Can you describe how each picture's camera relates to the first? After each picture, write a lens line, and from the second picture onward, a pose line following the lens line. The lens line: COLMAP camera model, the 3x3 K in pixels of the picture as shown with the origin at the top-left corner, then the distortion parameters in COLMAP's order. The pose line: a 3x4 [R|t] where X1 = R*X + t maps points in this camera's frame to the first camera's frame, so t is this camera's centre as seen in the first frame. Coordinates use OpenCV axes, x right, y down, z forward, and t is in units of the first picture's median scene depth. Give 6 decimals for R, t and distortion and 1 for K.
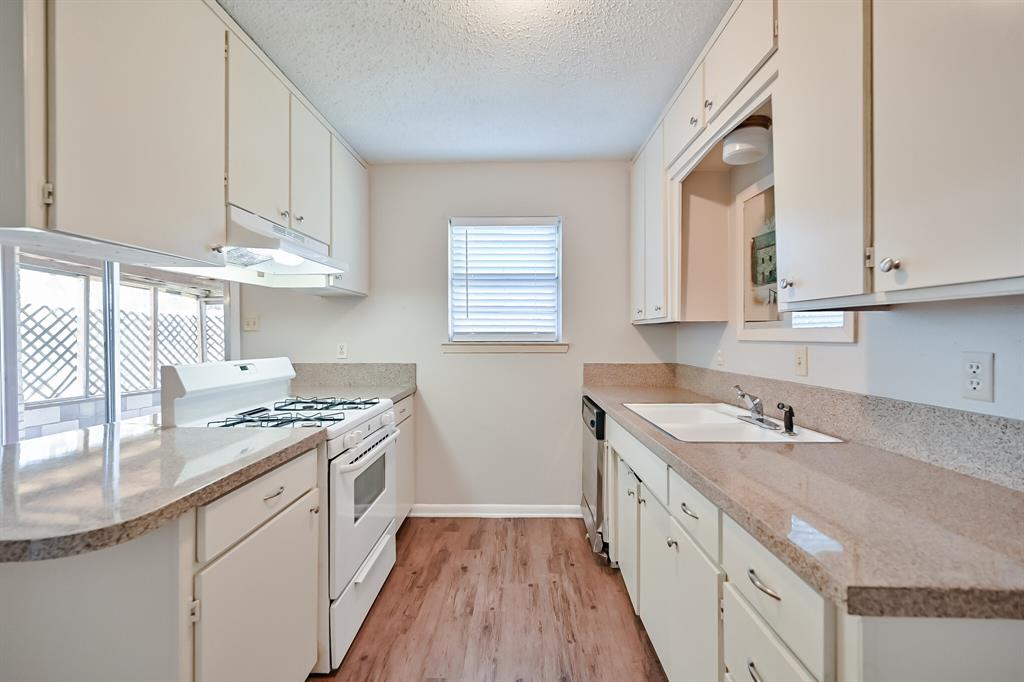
lens RADIAL K [[420.7, 0, 500.2], [0, 420.7, 336.8], [0, 0, 1]] dist [-0.000325, 0.000006]
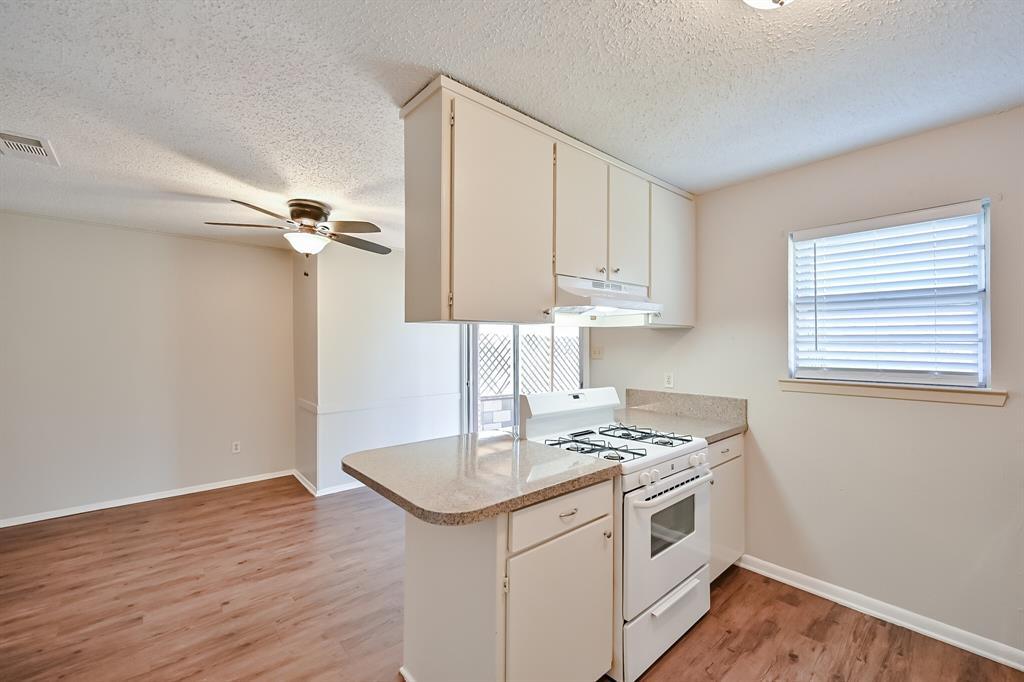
lens RADIAL K [[410.4, 0, 512.0], [0, 410.4, 341.0], [0, 0, 1]] dist [0.000242, 0.000085]
pose [[0.685393, -0.006050, -0.728148, 0.099066], [-0.004286, 0.999915, -0.012343, -0.050711], [0.728161, 0.011580, 0.685309, 0.017184]]
